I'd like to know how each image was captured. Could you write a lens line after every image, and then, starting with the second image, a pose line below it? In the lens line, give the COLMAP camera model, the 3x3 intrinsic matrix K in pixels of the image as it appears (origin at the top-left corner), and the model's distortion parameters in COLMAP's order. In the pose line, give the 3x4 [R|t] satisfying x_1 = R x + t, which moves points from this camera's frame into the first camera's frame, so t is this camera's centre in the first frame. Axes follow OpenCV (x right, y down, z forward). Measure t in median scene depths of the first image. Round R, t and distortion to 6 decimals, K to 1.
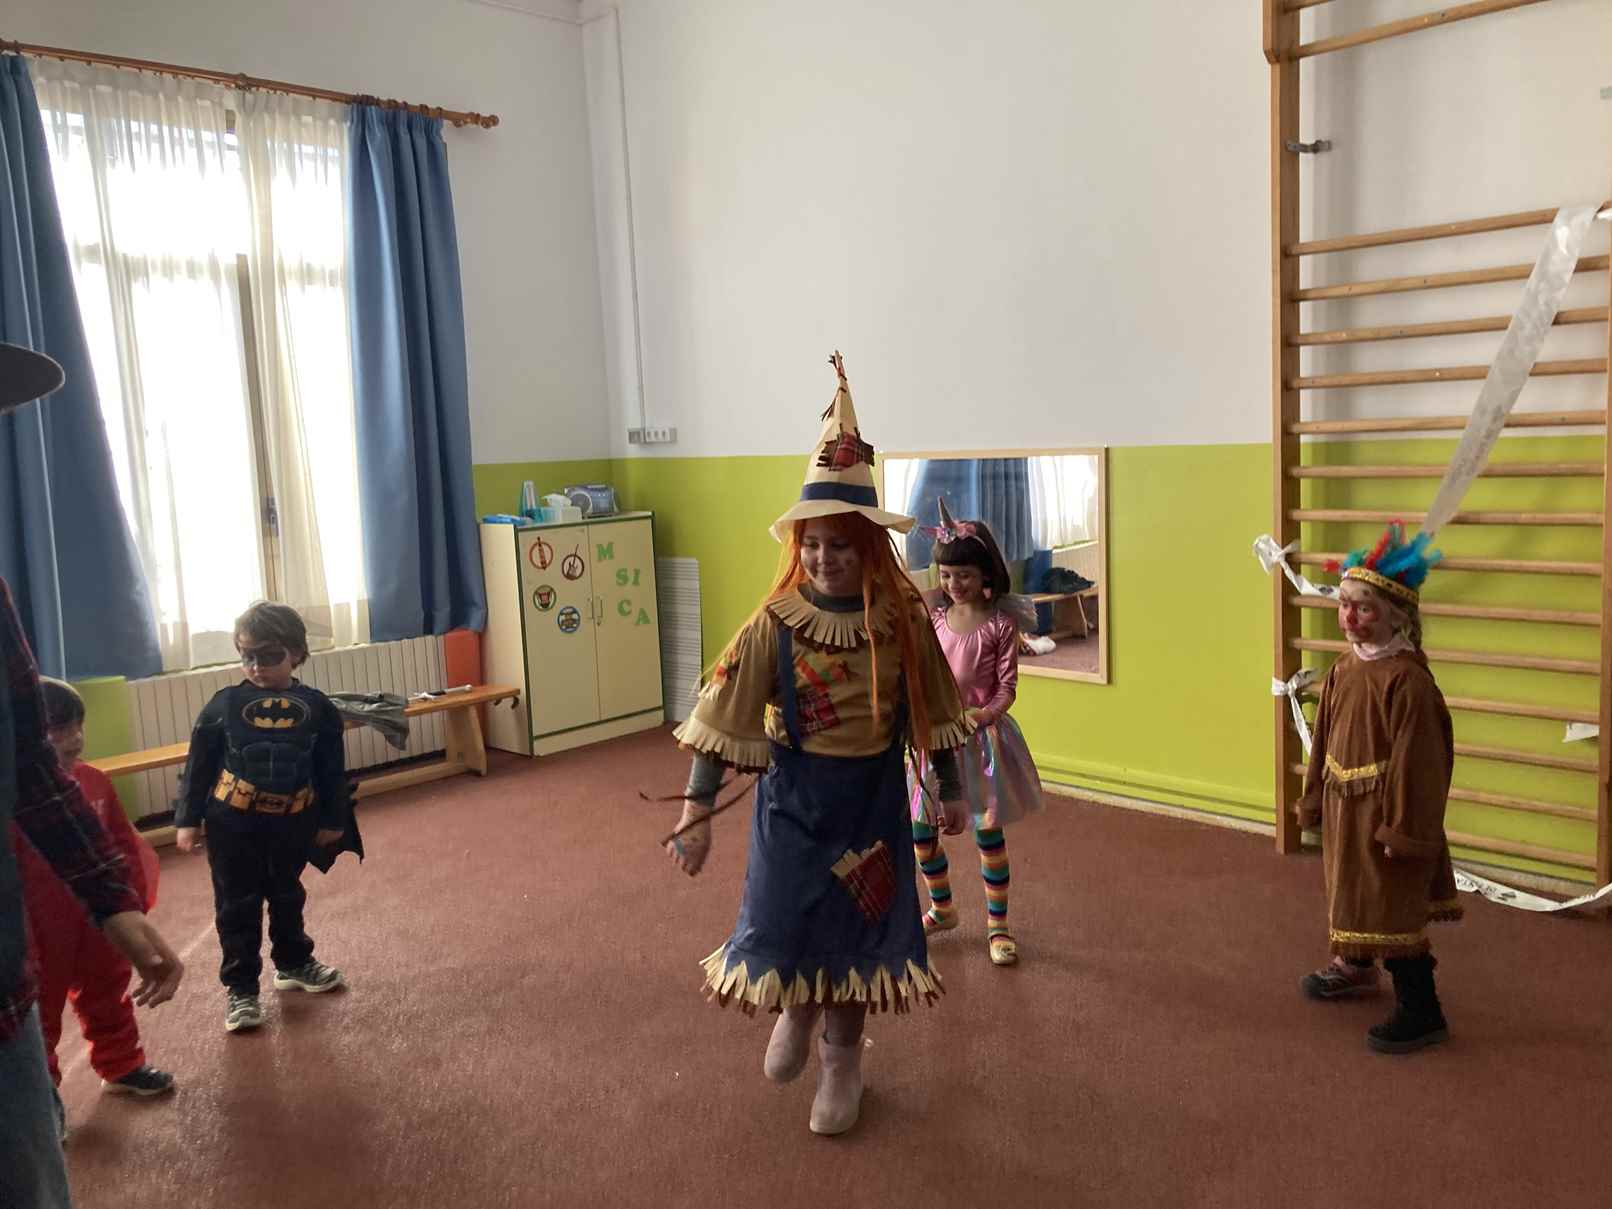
lens RADIAL K [[1324.7, 0, 846.1], [0, 1324.7, 610.1], [0, 0, 1]] dist [0.061757, -0.038816]
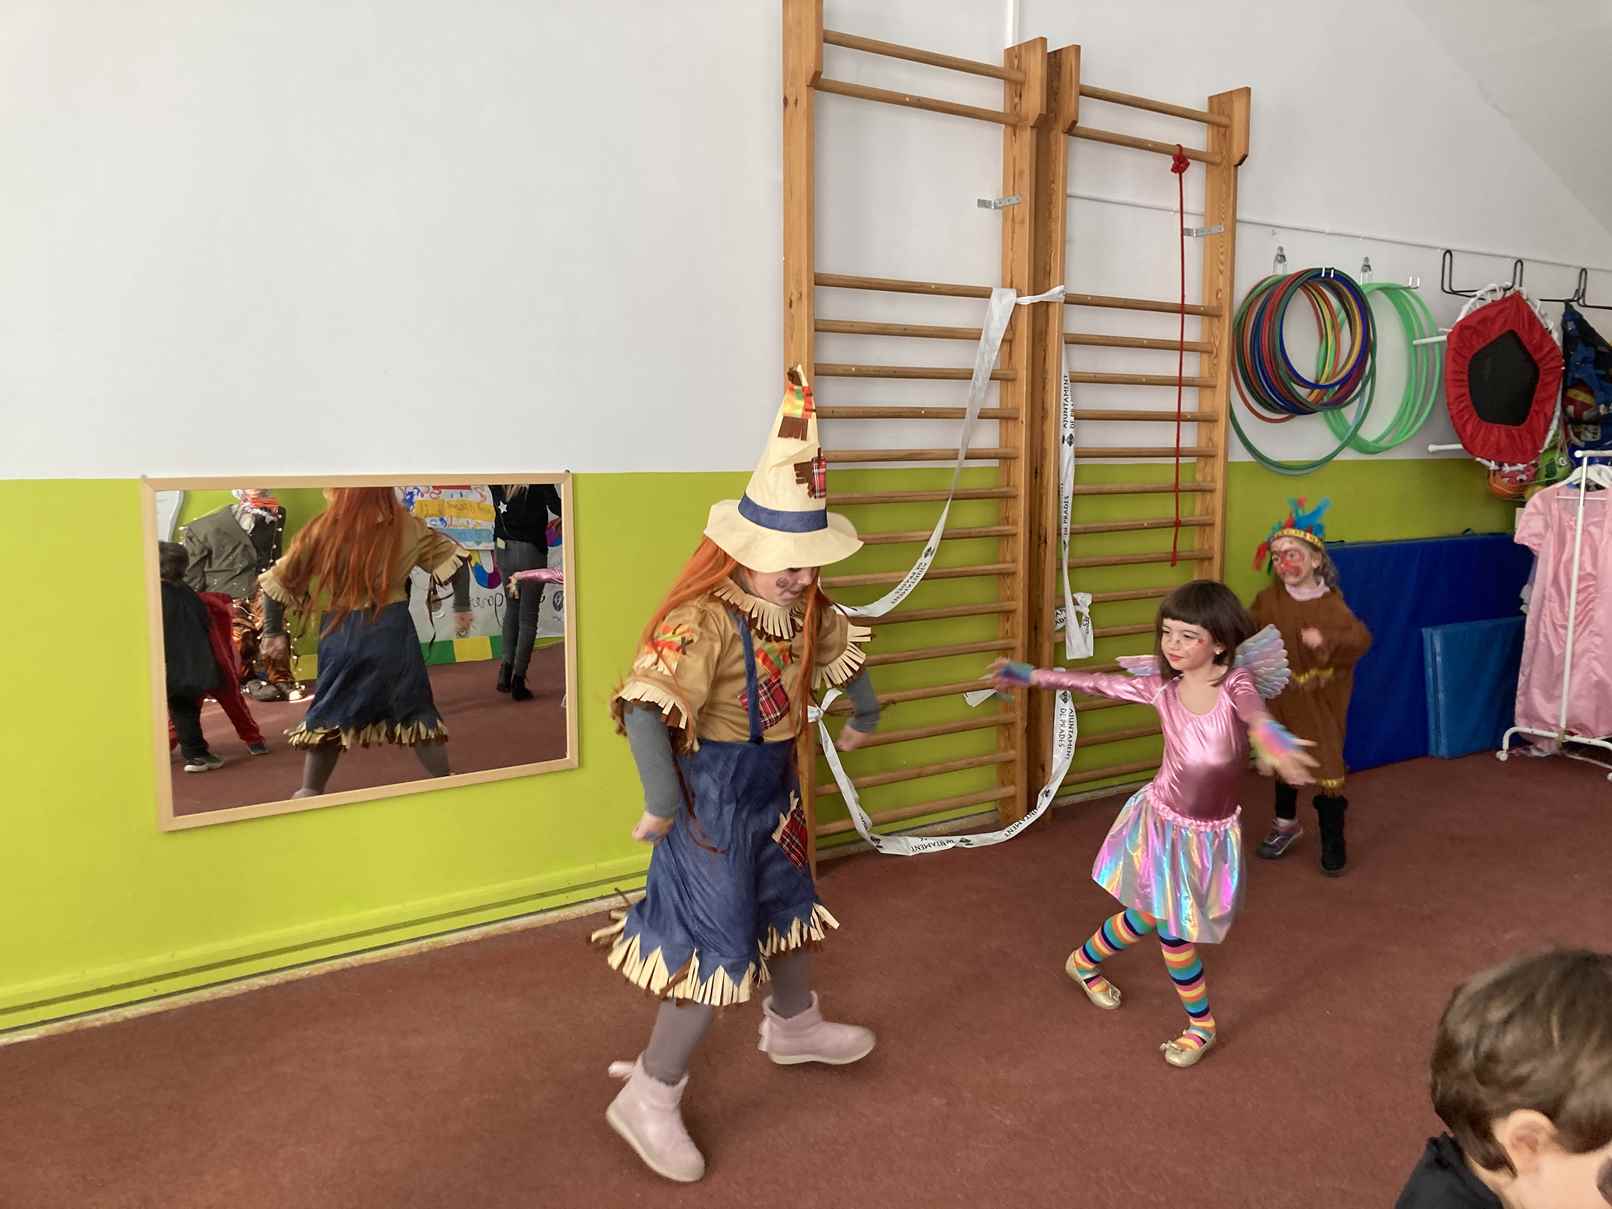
lens RADIAL K [[1324.7, 0, 838.0], [0, 1324.7, 599.1], [0, 0, 1]] dist [0.061757, -0.038816]
pose [[0.165274, -0.091622, 0.981983, -0.471771], [0.116036, 0.990567, 0.072893, -0.072858], [-0.979398, 0.101898, 0.174347, 0.599146]]
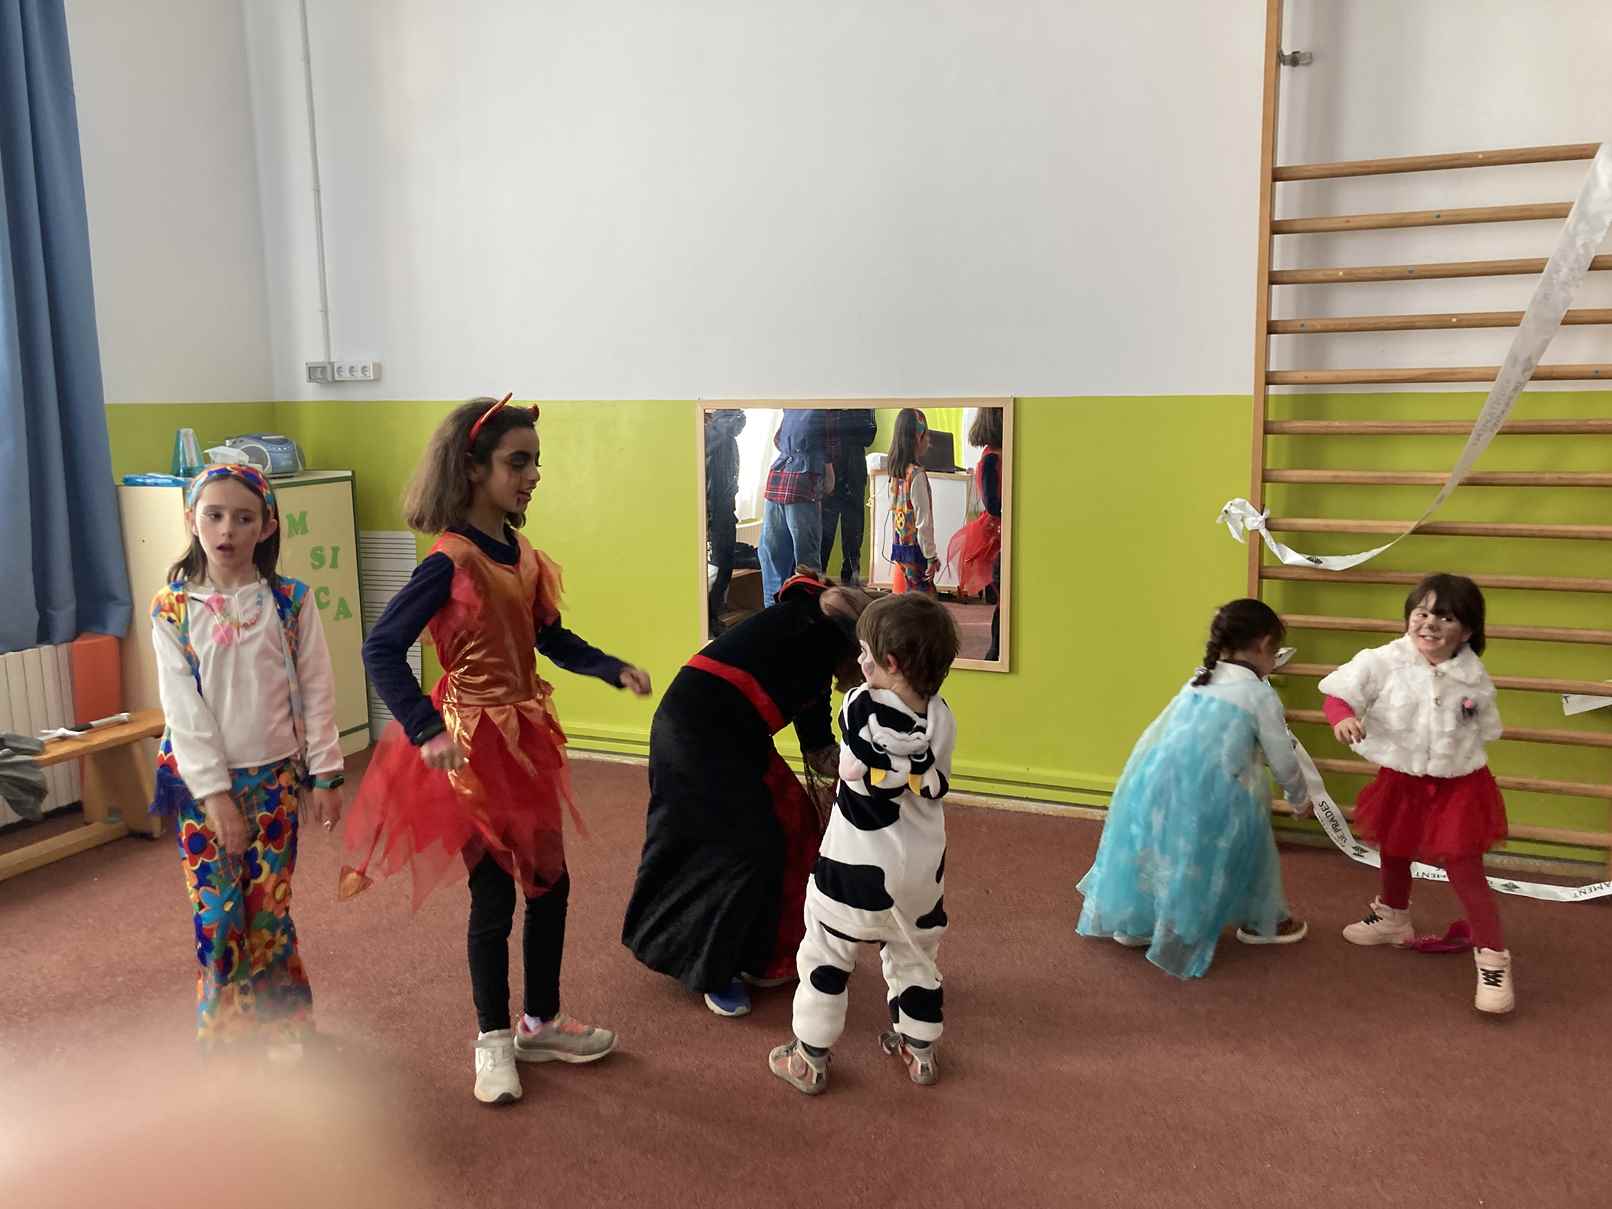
lens RADIAL K [[1324.7, 0, 820.7], [0, 1324.7, 603.8], [0, 0, 1]] dist [0.061757, -0.038816]
pose [[0.933436, -0.030133, 0.357477, -0.195215], [0.023618, 0.999466, 0.022578, -0.009813], [-0.357966, -0.012633, 0.933649, 0.203200]]
